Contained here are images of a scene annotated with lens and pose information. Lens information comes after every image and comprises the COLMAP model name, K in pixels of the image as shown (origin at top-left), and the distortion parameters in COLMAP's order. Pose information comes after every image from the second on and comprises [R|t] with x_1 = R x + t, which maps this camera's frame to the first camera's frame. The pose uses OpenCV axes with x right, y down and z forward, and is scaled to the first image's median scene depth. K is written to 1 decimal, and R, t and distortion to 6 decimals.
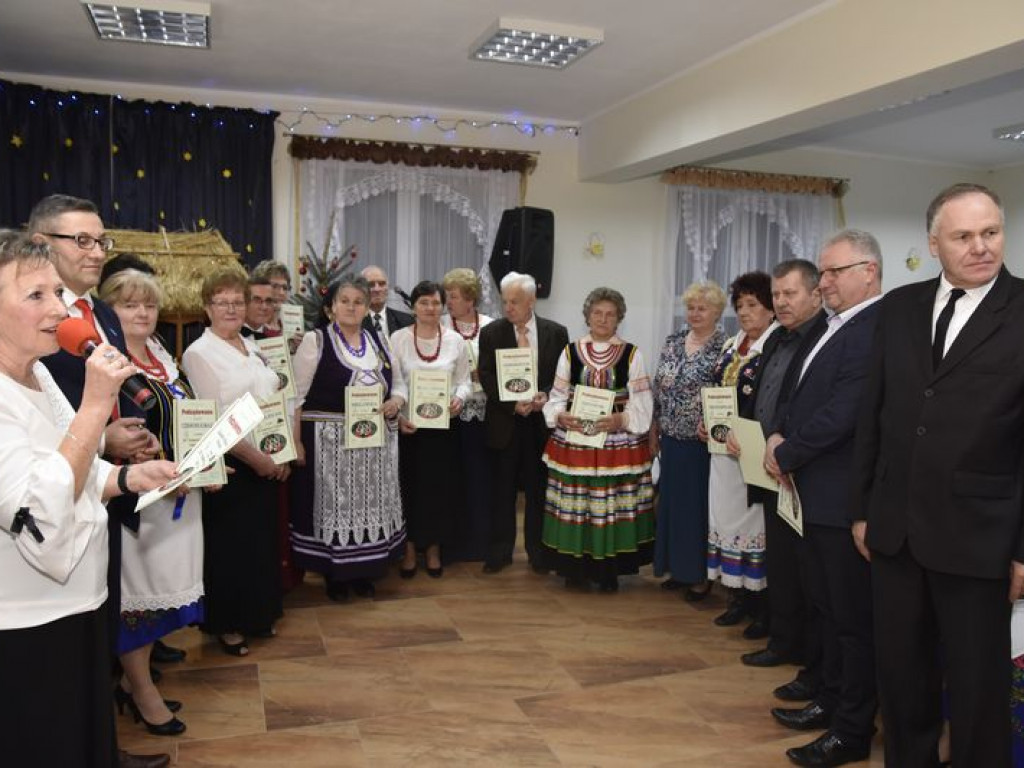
lens RADIAL K [[840.6, 0, 509.6], [0, 840.6, 385.7], [0, 0, 1]] dist [-0.128664, 0.100891]
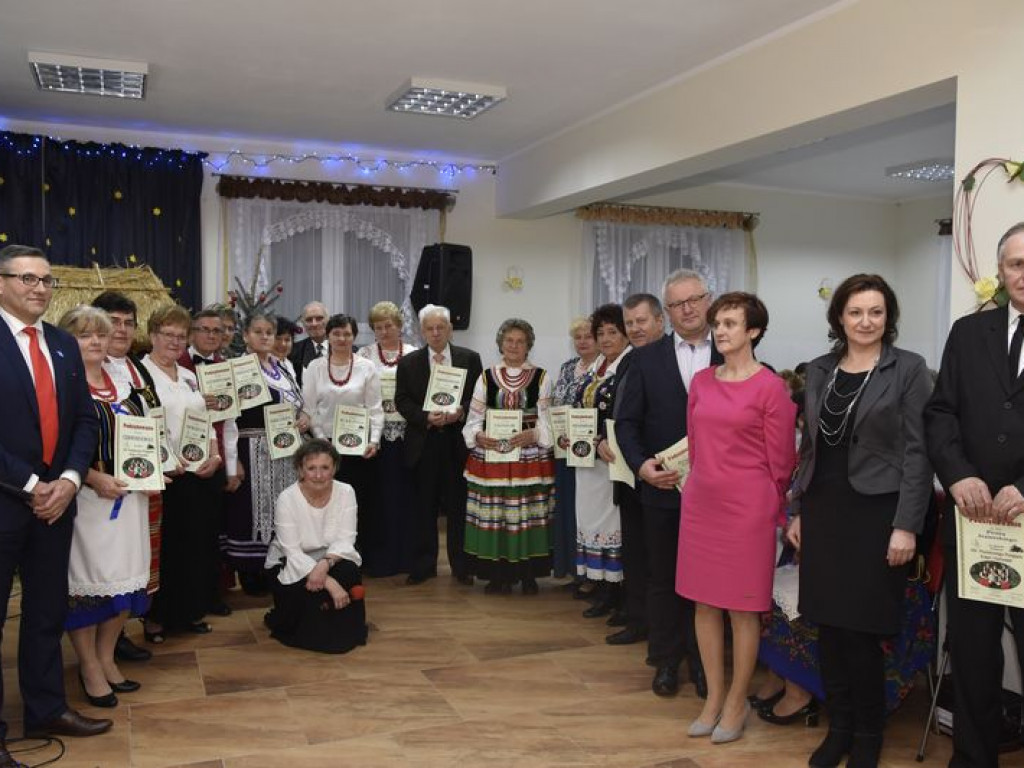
lens RADIAL K [[907.7, 0, 508.4], [0, 907.7, 385.6], [0, 0, 1]] dist [-0.112101, 0.112315]
pose [[0.997861, -0.009900, 0.064615, 0.025044], [0.012767, 0.998945, -0.044119, 0.017663], [-0.064110, 0.044850, 0.996935, -0.140882]]
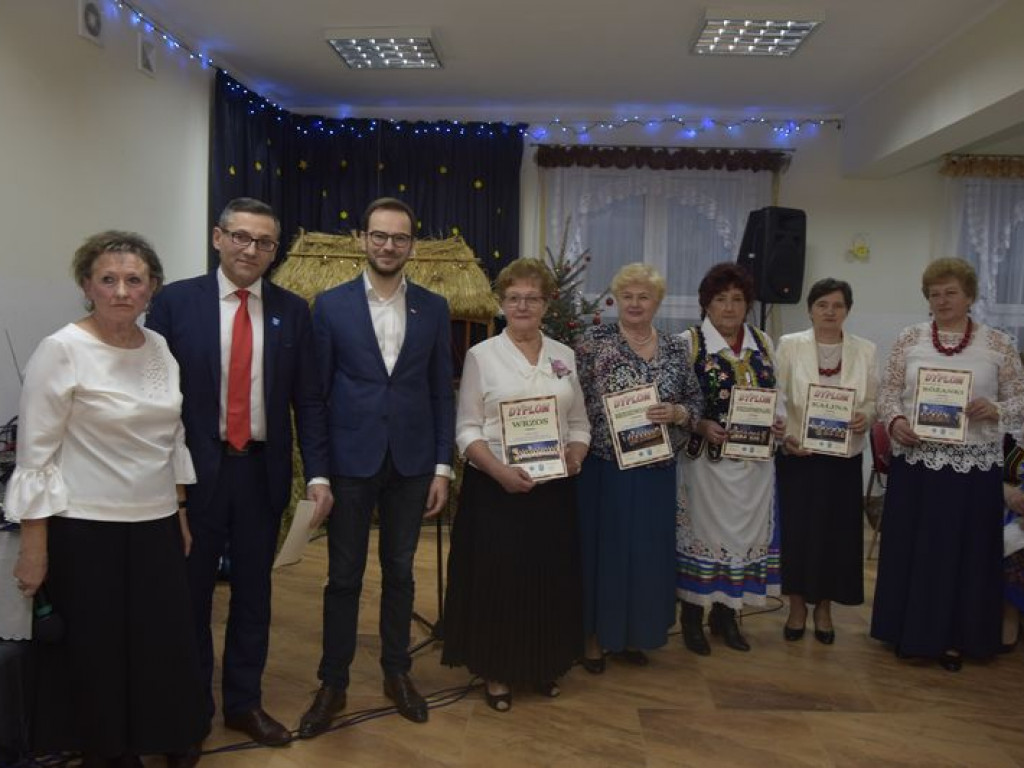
lens RADIAL K [[840.6, 0, 509.6], [0, 840.6, 385.7], [0, 0, 1]] dist [-0.128664, 0.100891]
pose [[0.925997, 0.034188, -0.375980, 0.105416], [-0.040135, 0.999162, -0.007993, 0.008718], [0.375391, 0.022491, 0.926593, 0.022475]]
